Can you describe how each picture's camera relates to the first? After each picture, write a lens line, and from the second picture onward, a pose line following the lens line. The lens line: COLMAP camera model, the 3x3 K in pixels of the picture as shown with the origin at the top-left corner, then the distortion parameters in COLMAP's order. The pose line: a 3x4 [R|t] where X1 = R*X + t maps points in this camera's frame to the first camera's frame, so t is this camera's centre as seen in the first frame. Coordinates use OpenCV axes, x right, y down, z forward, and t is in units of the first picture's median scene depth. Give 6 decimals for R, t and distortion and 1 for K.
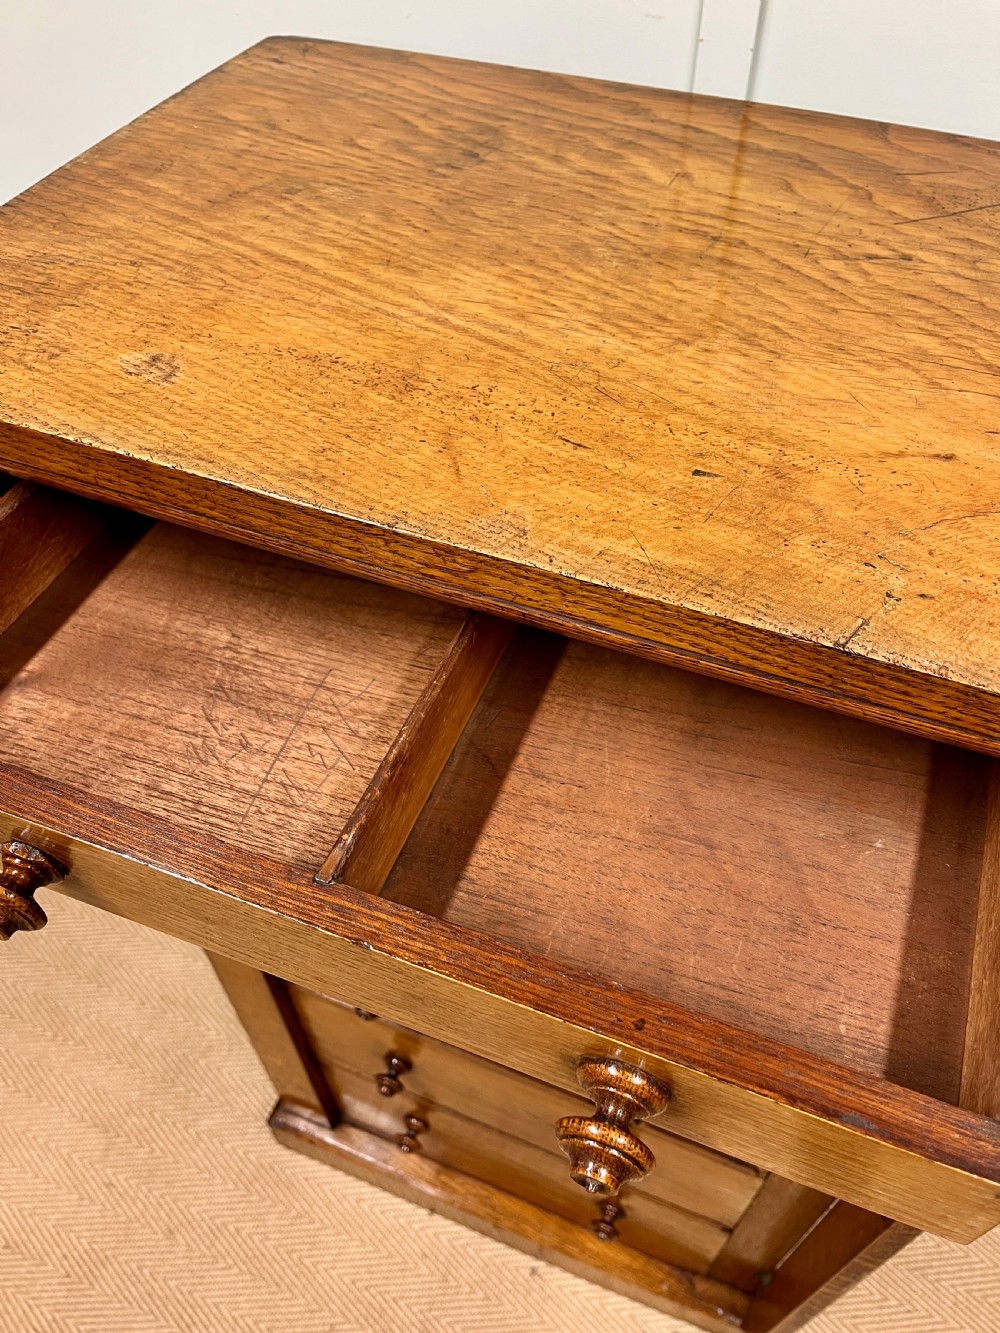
lens RADIAL K [[1017.2, 0, 509.9], [0, 1017.2, 668.0], [0, 0, 1]] dist [0.053818, -0.089723]
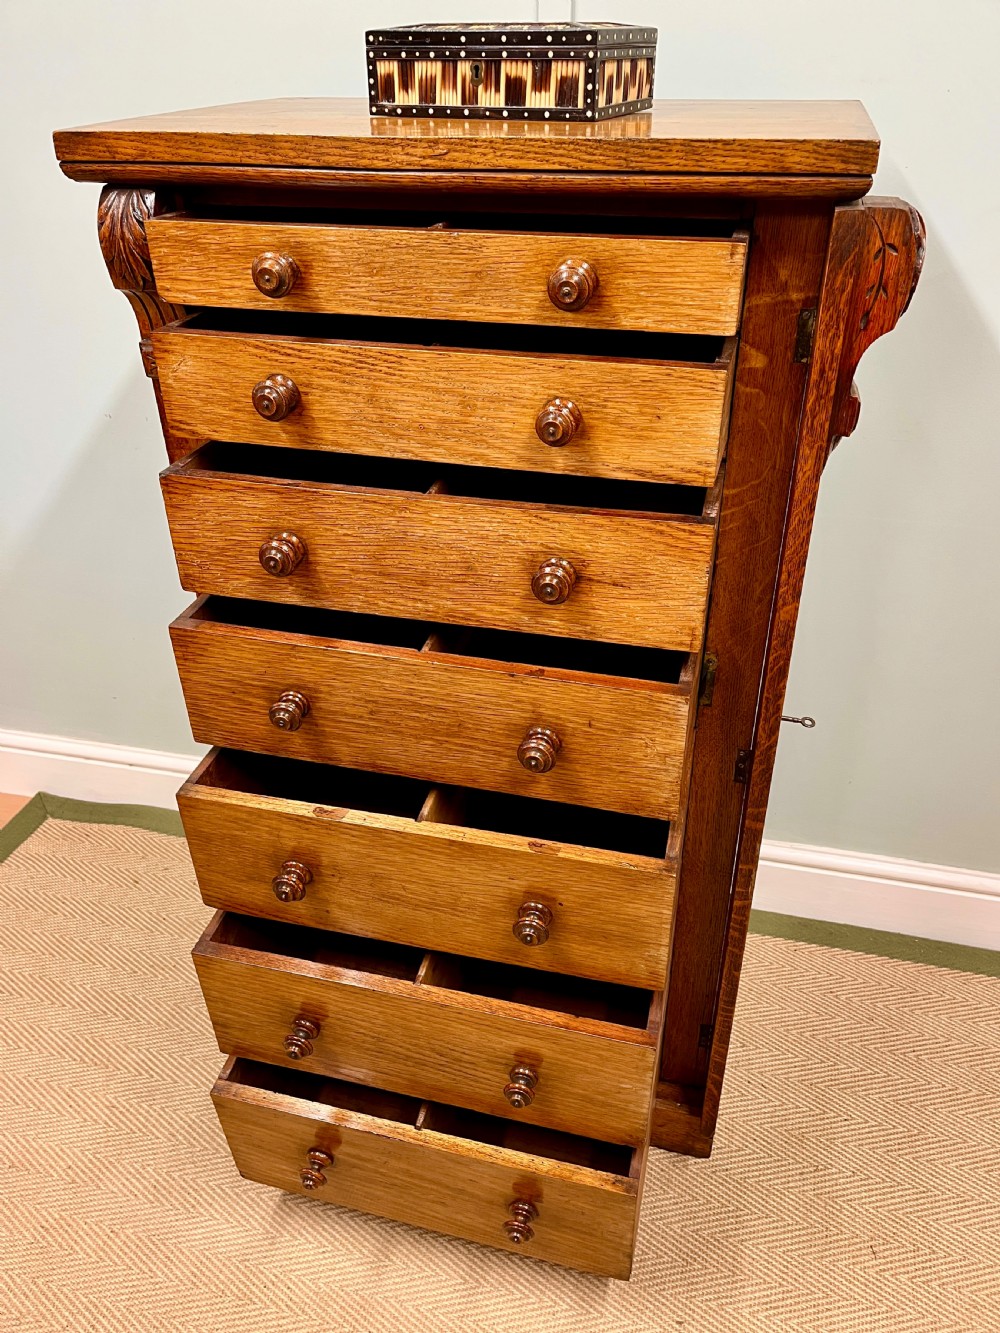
lens RADIAL K [[996.3, 0, 500.6], [0, 996.3, 670.8], [0, 0, 1]] dist [0.096882, -0.134466]
pose [[0.992909, -0.071069, 0.095290, -0.150431], [0.095483, 0.954304, -0.283174, 1.111540], [-0.070811, 0.290265, 0.954323, -0.465926]]
